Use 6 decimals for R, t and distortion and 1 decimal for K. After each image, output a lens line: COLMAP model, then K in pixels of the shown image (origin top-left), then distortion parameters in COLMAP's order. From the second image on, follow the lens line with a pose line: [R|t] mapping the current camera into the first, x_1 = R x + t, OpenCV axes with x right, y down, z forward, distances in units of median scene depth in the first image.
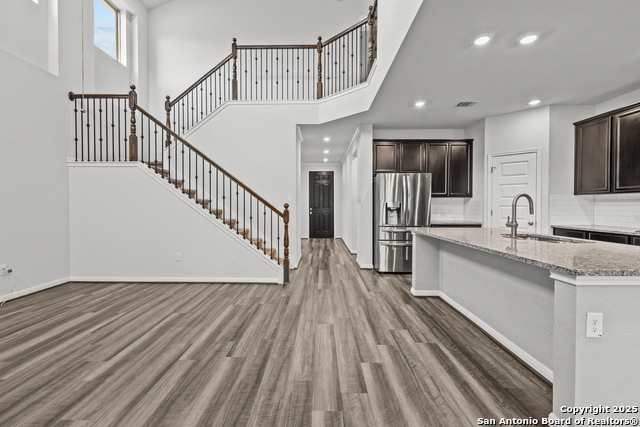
lens RADIAL K [[286.5, 0, 313.2], [0, 286.5, 209.5], [0, 0, 1]] dist [-0.000586, 0.000029]
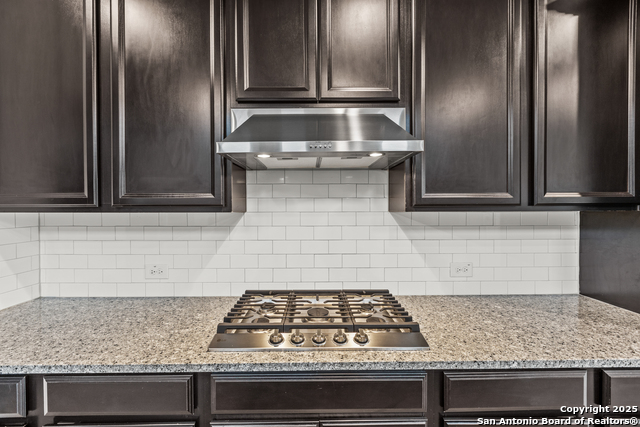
lens RADIAL K [[286.5, 0, 322.4], [0, 286.5, 213.1], [0, 0, 1]] dist [-0.000586, 0.000029]
pose [[-0.035525, -0.007352, 0.999342, 0.607626], [0.017103, 0.999822, 0.007963, -0.044583], [-0.999222, 0.017375, -0.035393, 0.653530]]
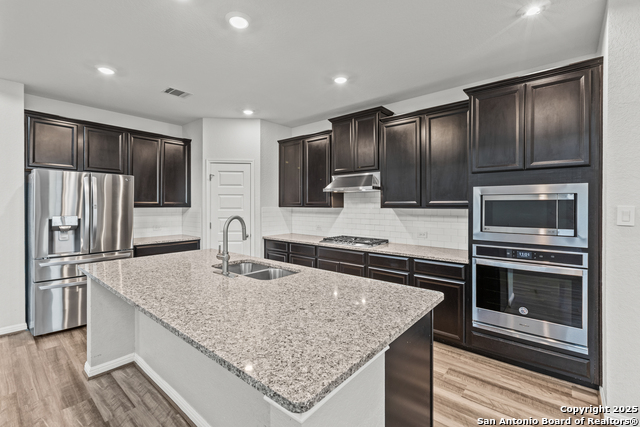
lens RADIAL K [[286.5, 0, 316.5], [0, 286.5, 209.8], [0, 0, 1]] dist [-0.000586, 0.000029]
pose [[0.636011, -0.010108, 0.771614, 0.159374], [0.009033, 0.999943, 0.005653, -0.044310], [-0.771627, 0.003375, 0.636066, 0.194172]]
